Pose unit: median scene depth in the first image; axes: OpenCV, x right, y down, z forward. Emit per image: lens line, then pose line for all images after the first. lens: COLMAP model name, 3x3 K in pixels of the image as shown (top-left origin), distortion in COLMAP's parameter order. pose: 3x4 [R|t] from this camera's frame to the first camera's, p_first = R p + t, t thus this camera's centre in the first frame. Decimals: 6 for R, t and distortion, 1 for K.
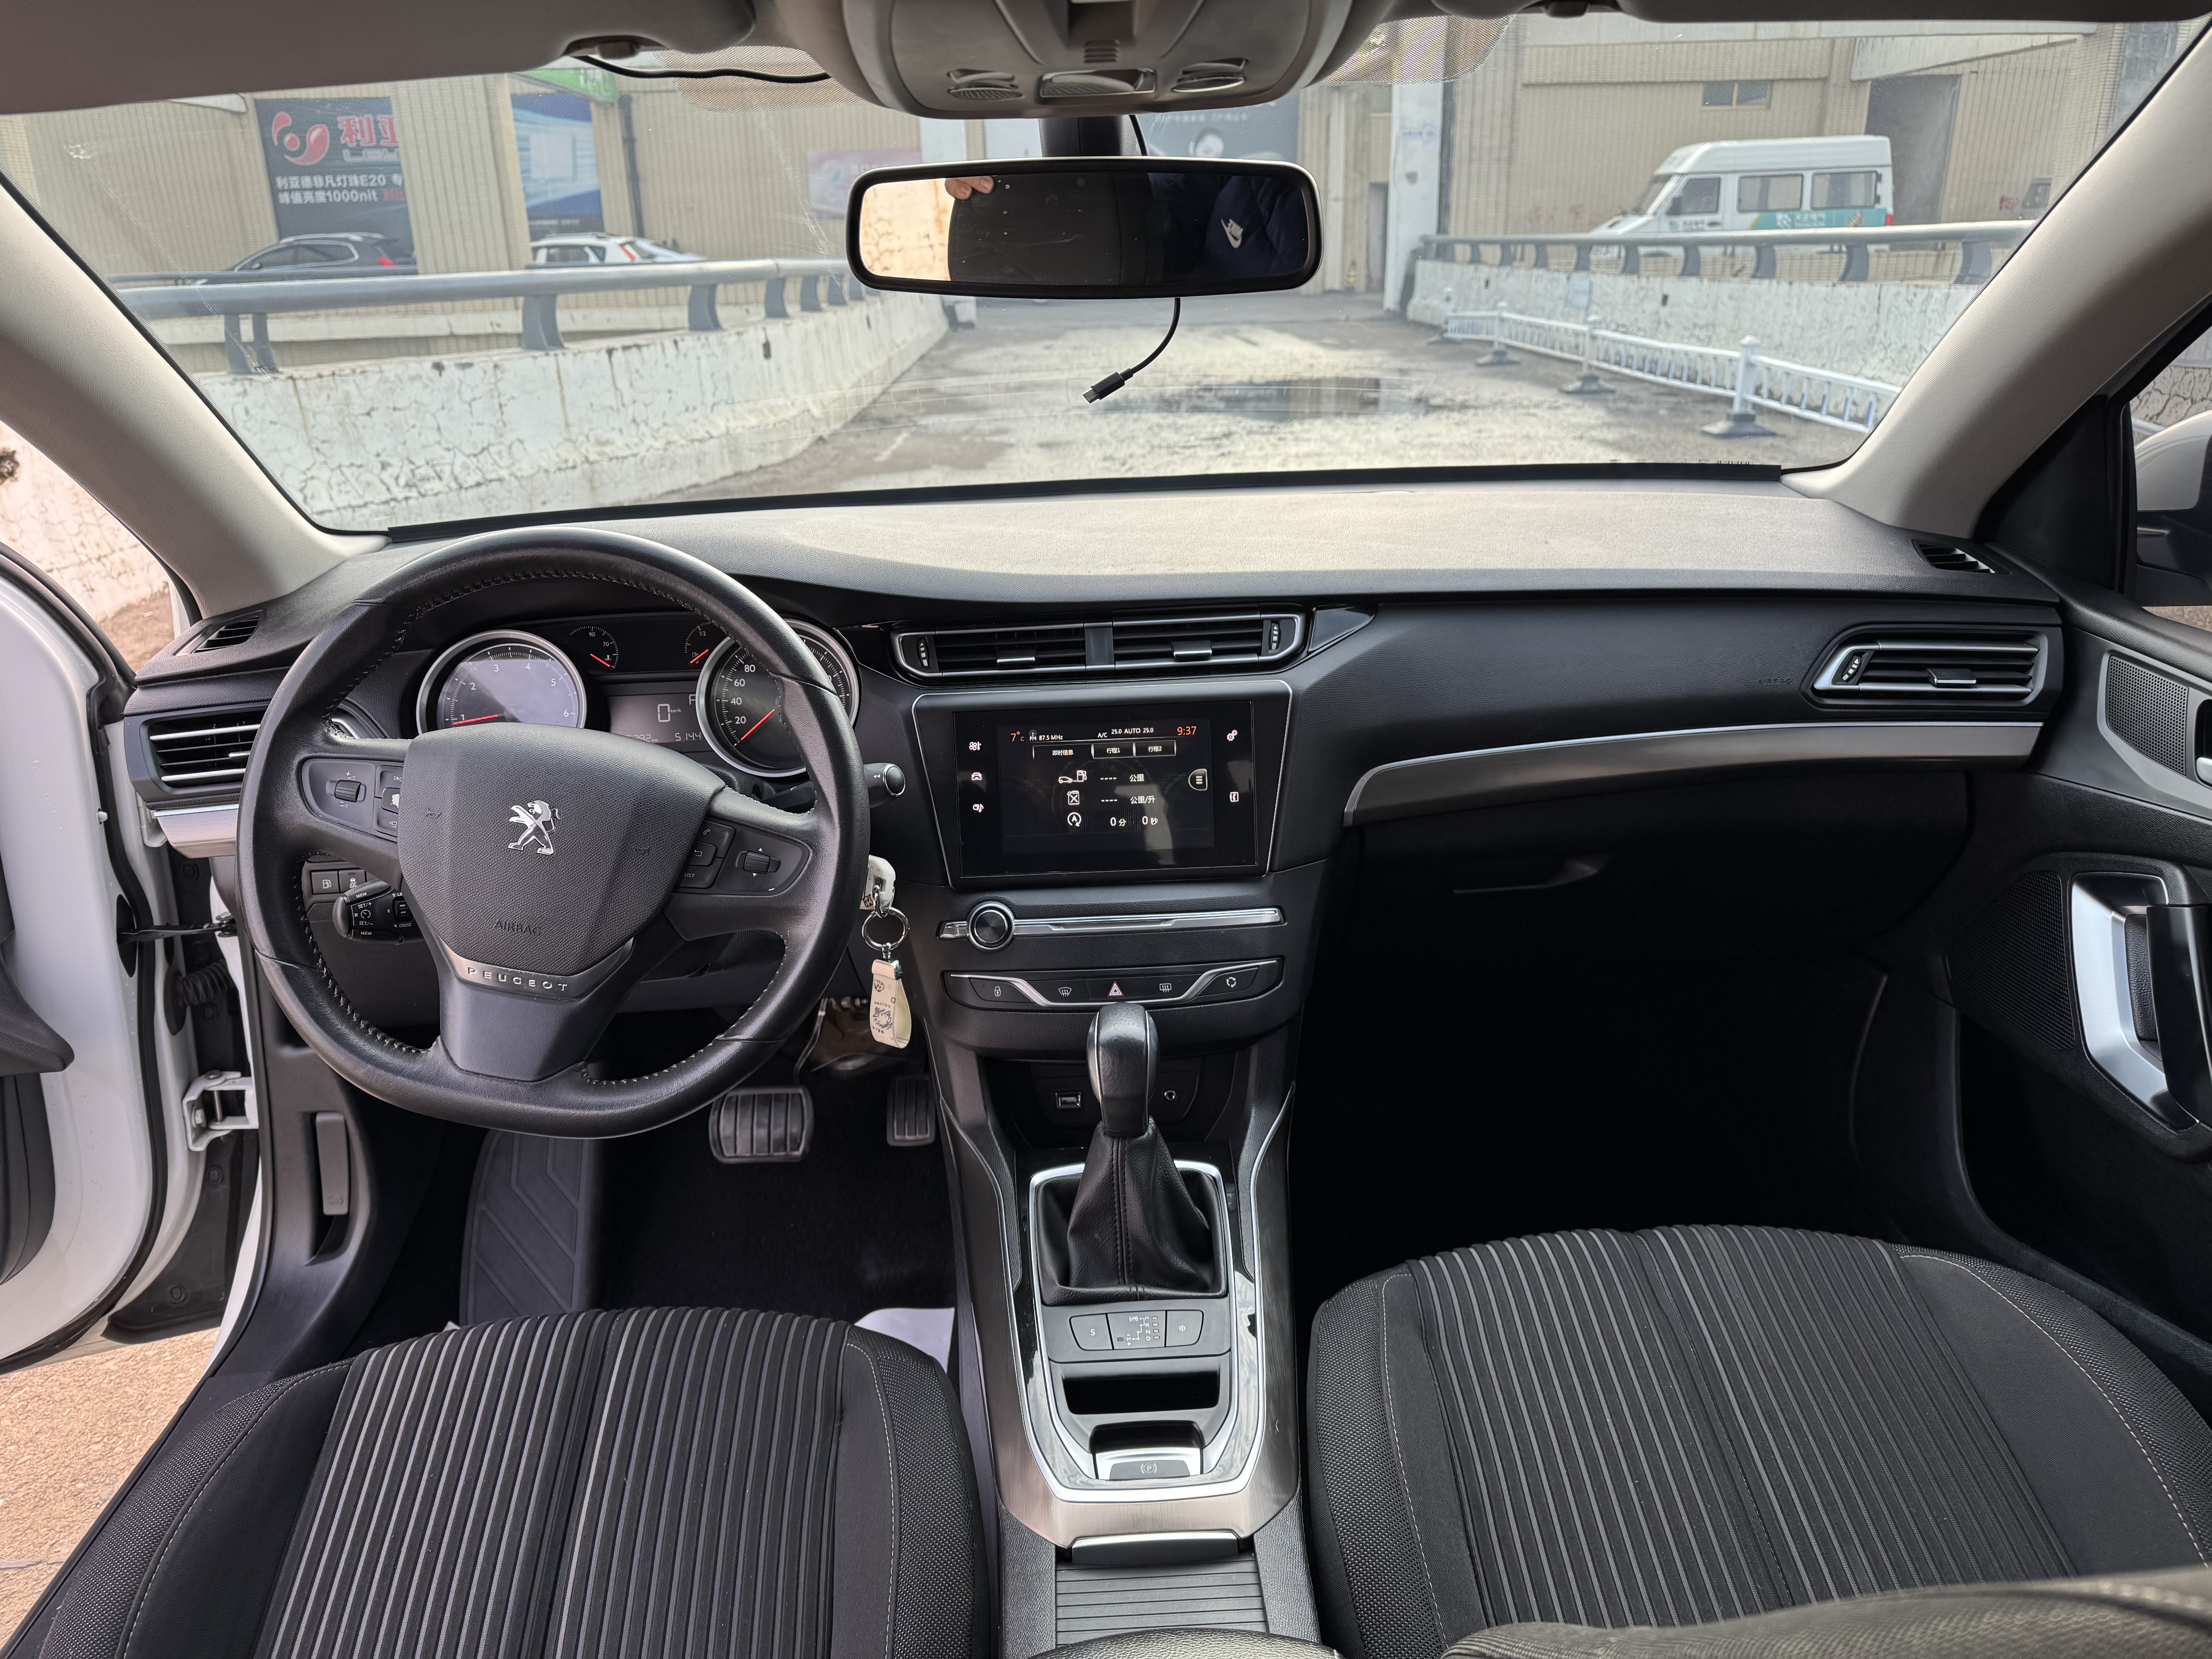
lens RADIAL K [[1571.0, 0, 1106.0], [0, 1571.0, 829.5], [0, 0, 1]] dist [0.034294, -0.070772]
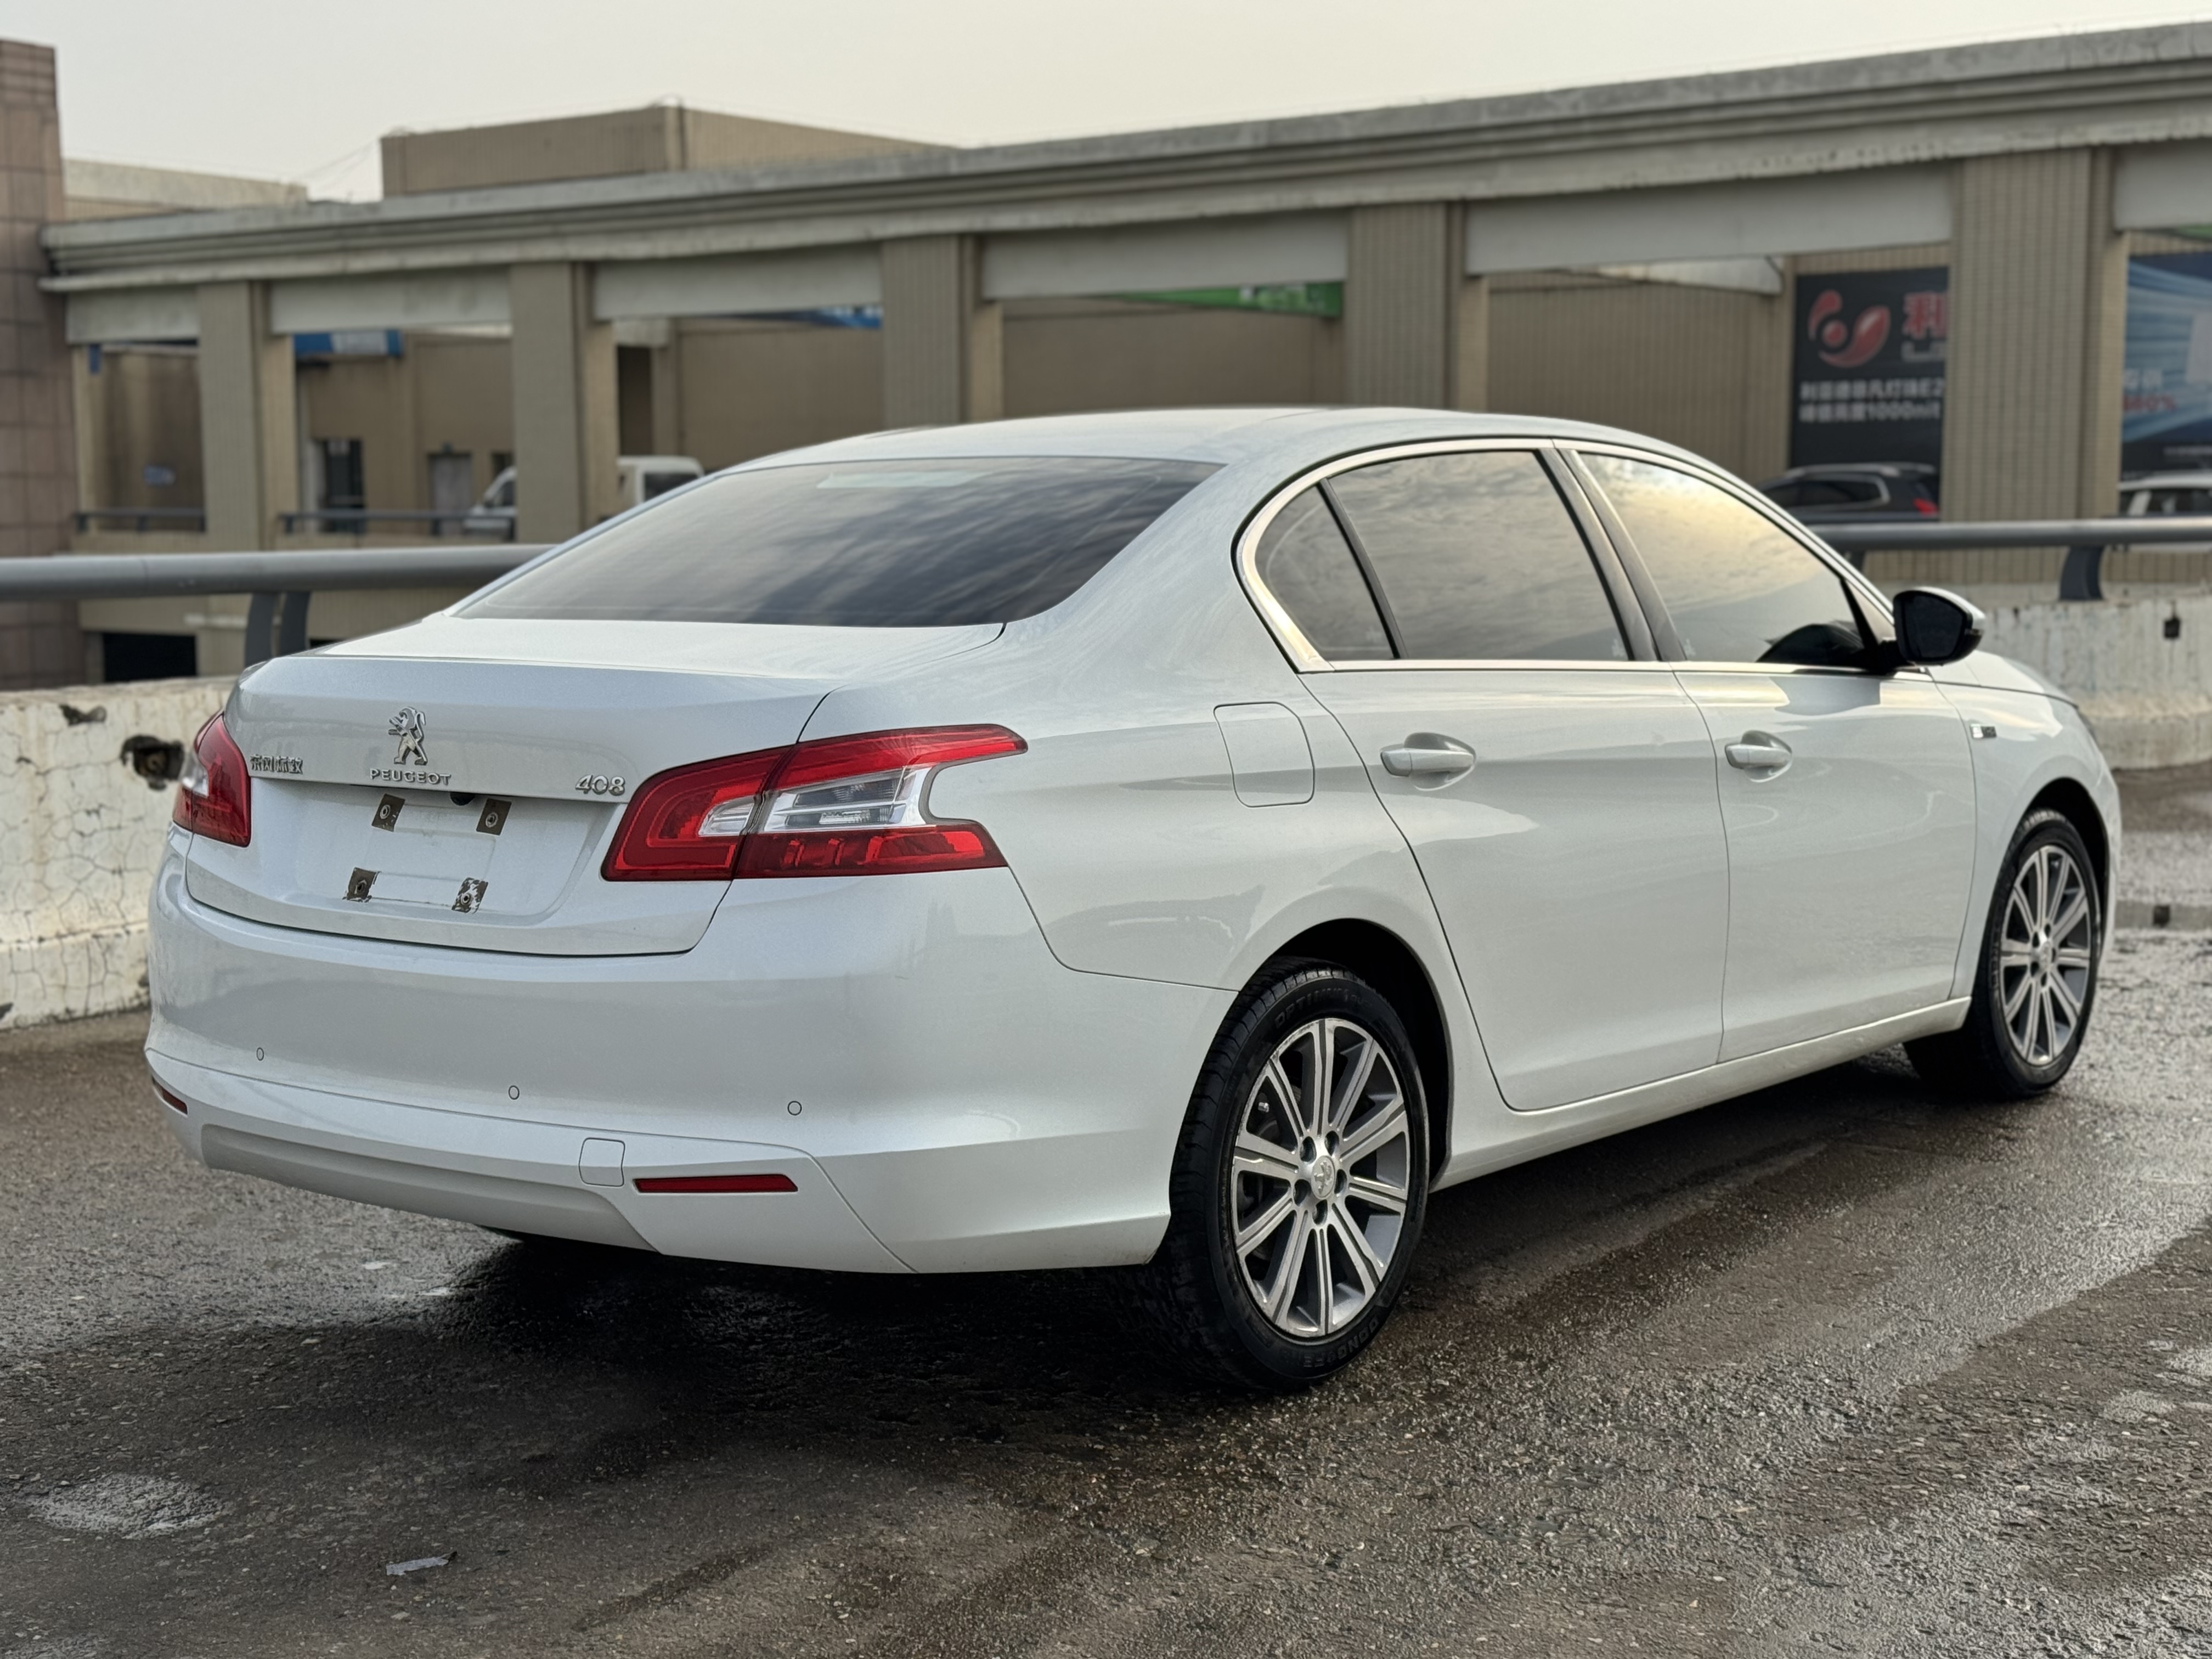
lens RADIAL K [[3050.1, 0, 1106.0], [0, 3050.1, 829.5], [0, 0, 1]] dist [0.189489, -0.424741]
pose [[0.763740, 0.091376, -0.639024, 2.440992], [-0.241724, 0.958388, -0.151858, 0.990402], [0.598557, 0.270448, 0.754048, -2.916944]]
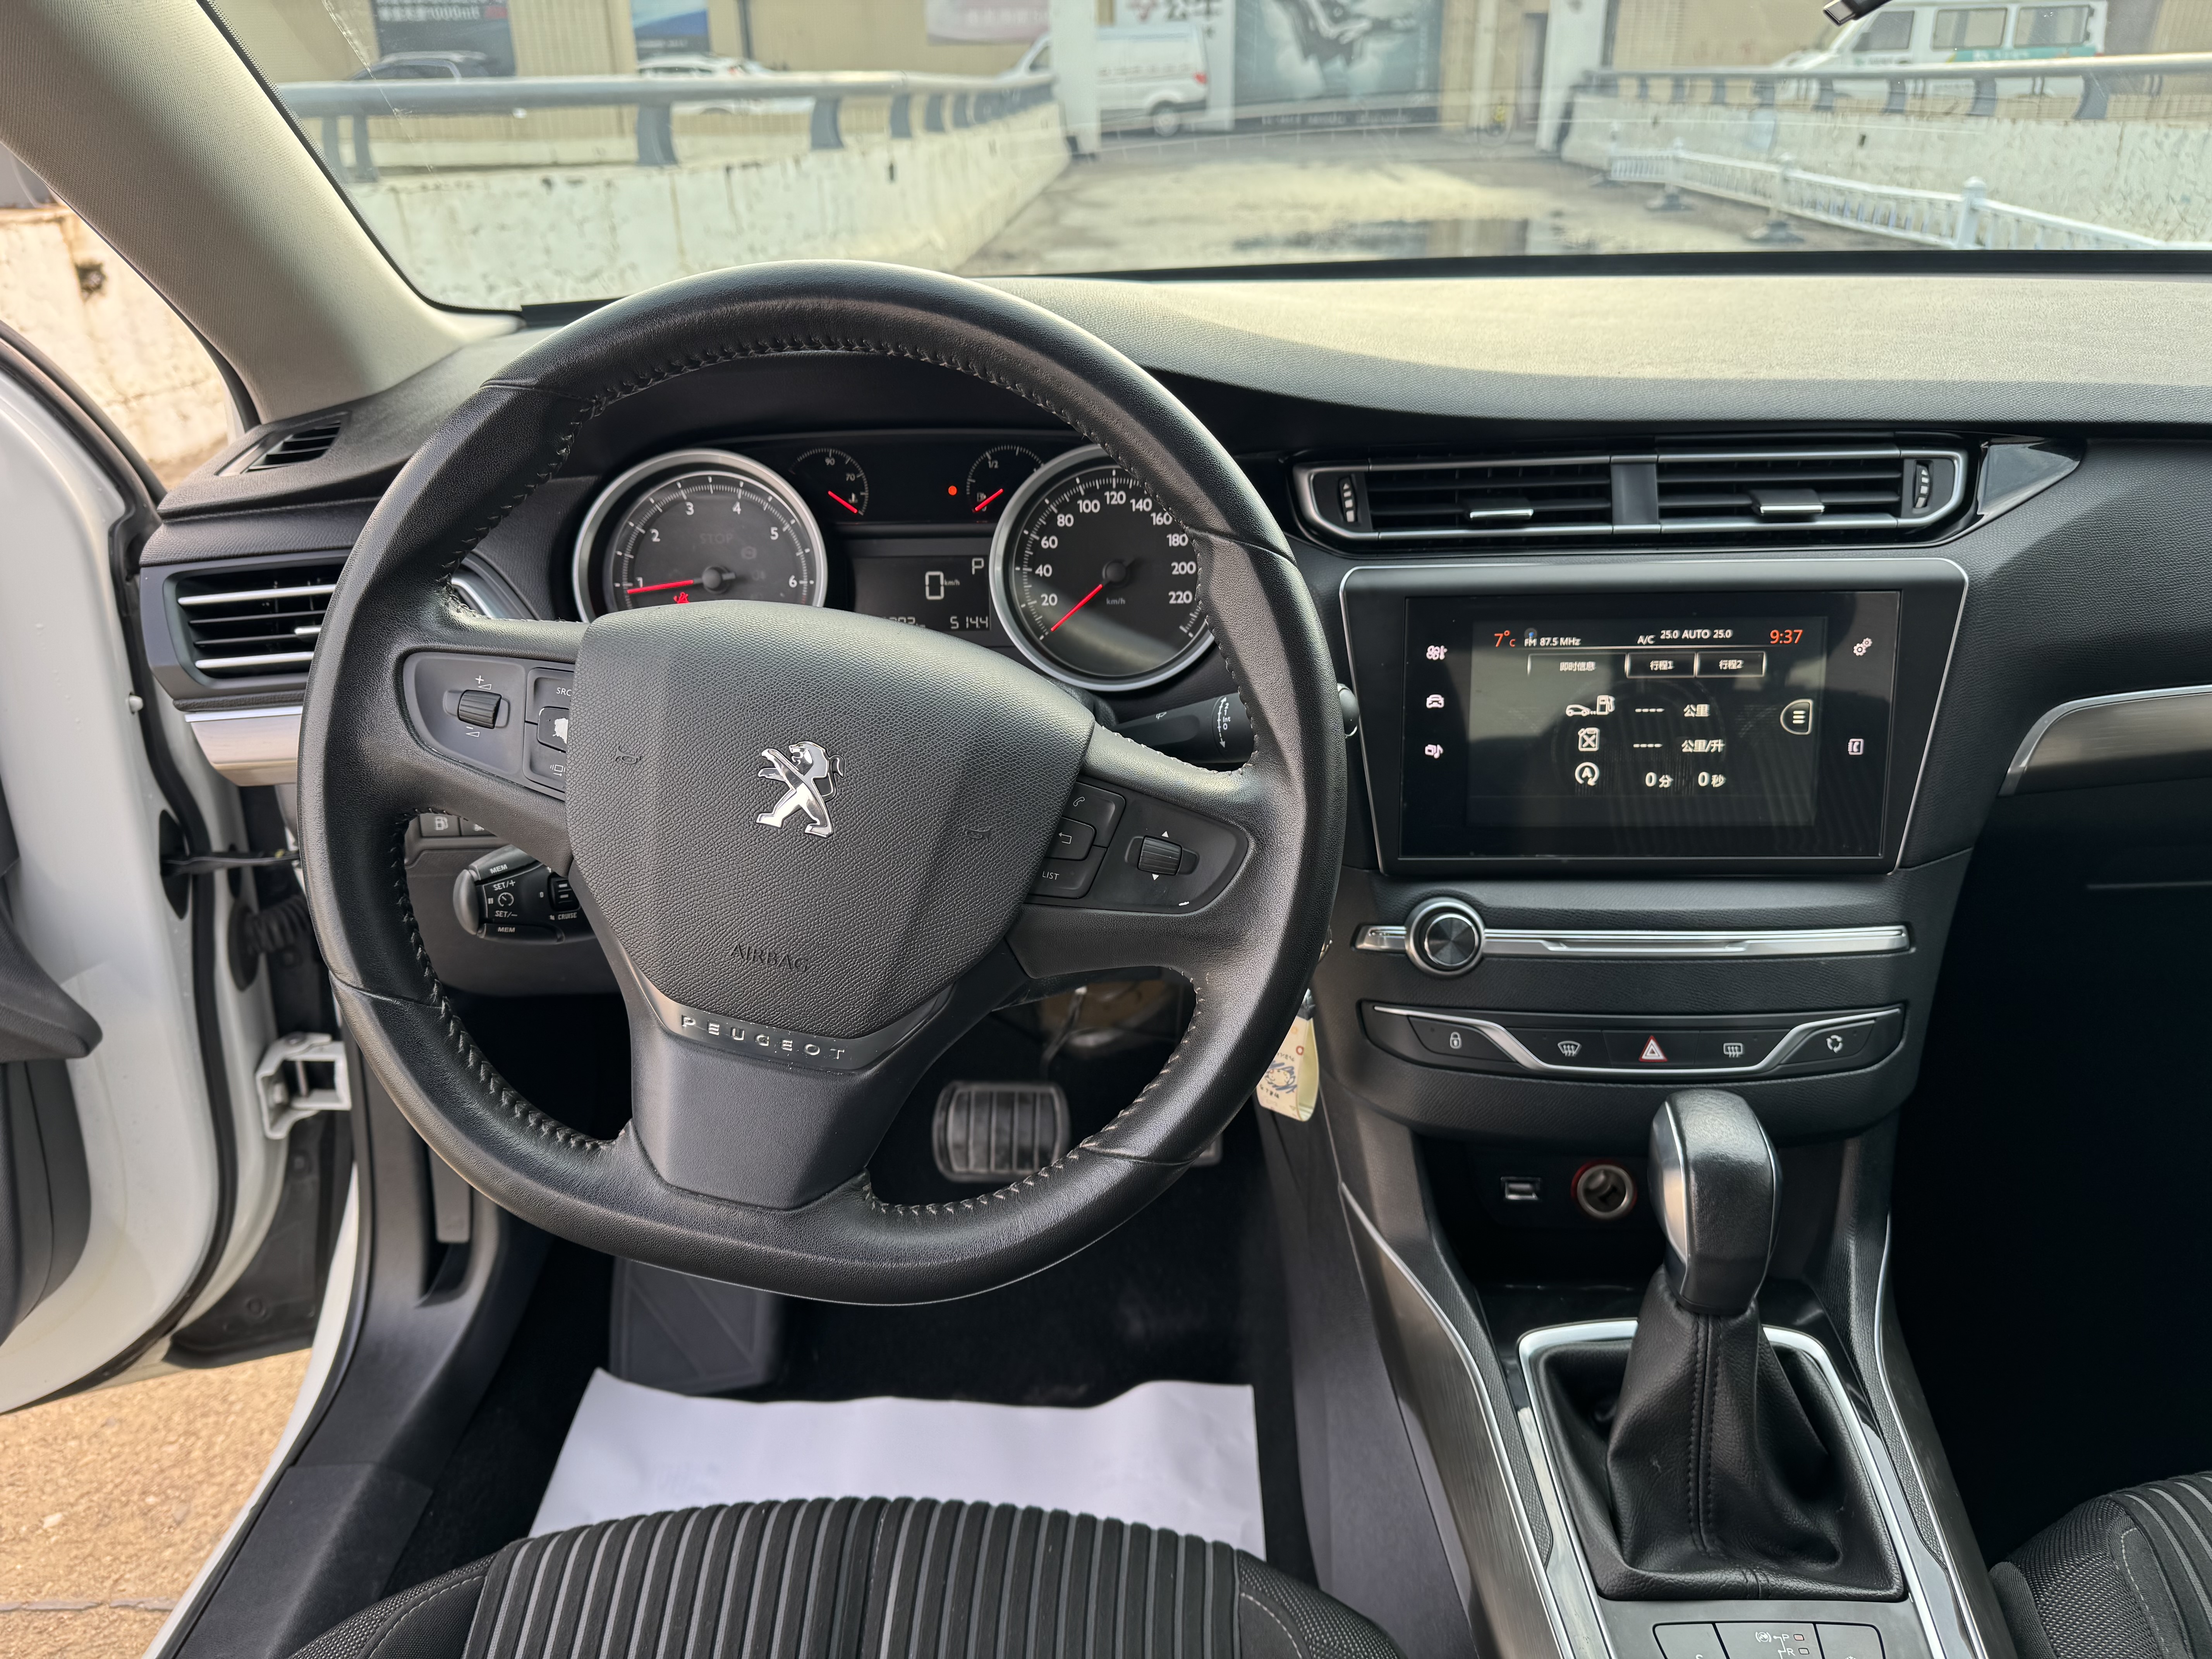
lens RADIAL K [[1583.6, 0, 1108.3], [0, 1583.6, 848.6], [0, 0, 1]] dist [0.053364, -0.116915]
pose [[0.997644, 0.040007, -0.055729, -0.129317], [-0.034515, 0.994759, 0.096245, -0.023446], [0.059287, -0.094095, 0.993796, 0.255834]]
